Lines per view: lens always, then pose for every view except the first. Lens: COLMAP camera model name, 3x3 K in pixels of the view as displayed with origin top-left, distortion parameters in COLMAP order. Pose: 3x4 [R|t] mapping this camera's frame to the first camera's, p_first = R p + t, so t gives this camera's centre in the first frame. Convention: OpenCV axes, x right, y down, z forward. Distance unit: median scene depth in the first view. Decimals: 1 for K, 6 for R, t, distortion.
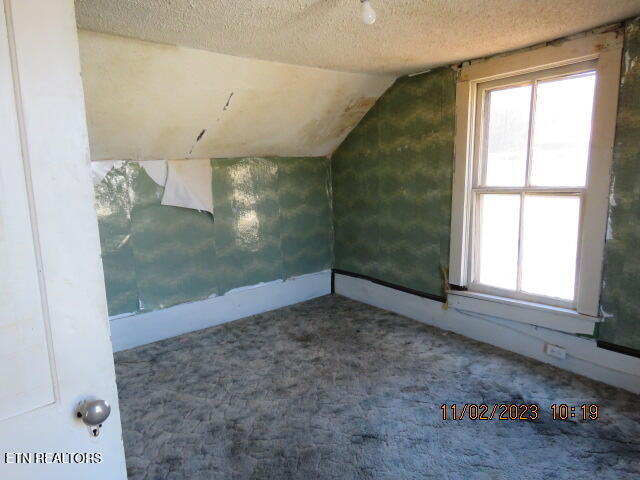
lens RADIAL K [[406.0, 0, 320.0], [0, 406.0, 240.0], [0, 0, 1]] dist [-0.014581, 0.004462]
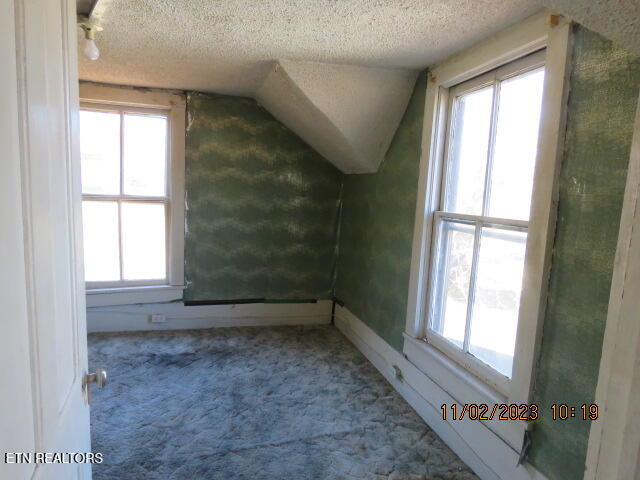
lens RADIAL K [[406.0, 0, 320.0], [0, 406.0, 240.0], [0, 0, 1]] dist [-0.014581, 0.004462]
pose [[0.368625, -0.068992, 0.927014, -0.482611], [0.090669, 0.995155, 0.038009, 0.014623], [-0.925146, 0.070041, 0.373095, -0.021947]]
